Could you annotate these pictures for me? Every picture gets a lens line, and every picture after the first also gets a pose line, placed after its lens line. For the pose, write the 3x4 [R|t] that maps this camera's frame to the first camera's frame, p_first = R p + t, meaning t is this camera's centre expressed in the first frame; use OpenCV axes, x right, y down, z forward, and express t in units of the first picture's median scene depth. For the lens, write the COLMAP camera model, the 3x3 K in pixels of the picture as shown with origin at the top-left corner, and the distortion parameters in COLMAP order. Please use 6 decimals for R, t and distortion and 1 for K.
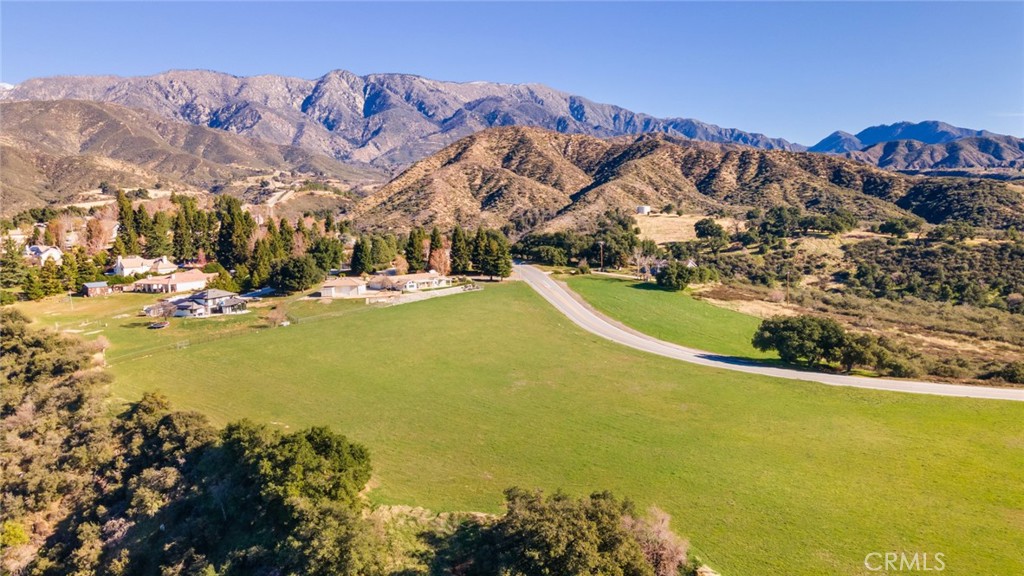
lens RADIAL K [[740.5, 0, 510.1], [0, 740.5, 288.3], [0, 0, 1]] dist [0.022330, 0.037630]
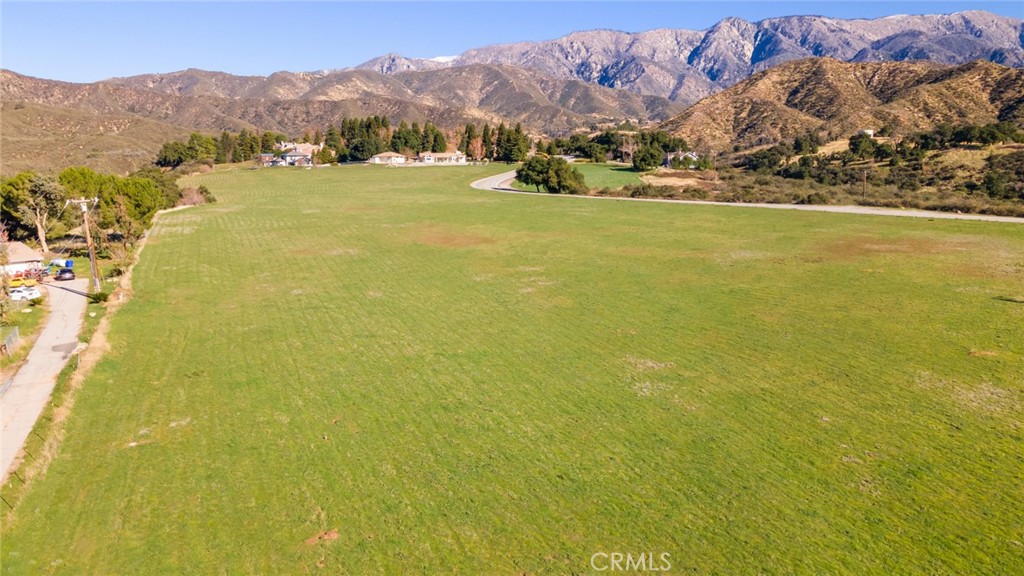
lens RADIAL K [[740.5, 0, 510.6], [0, 740.5, 286.1], [0, 0, 1]] dist [0.022330, 0.037630]
pose [[0.869137, 0.092246, -0.485892, 0.224561], [-0.064913, 0.995230, 0.072830, 0.039530], [0.490292, -0.031759, 0.870979, -0.047946]]
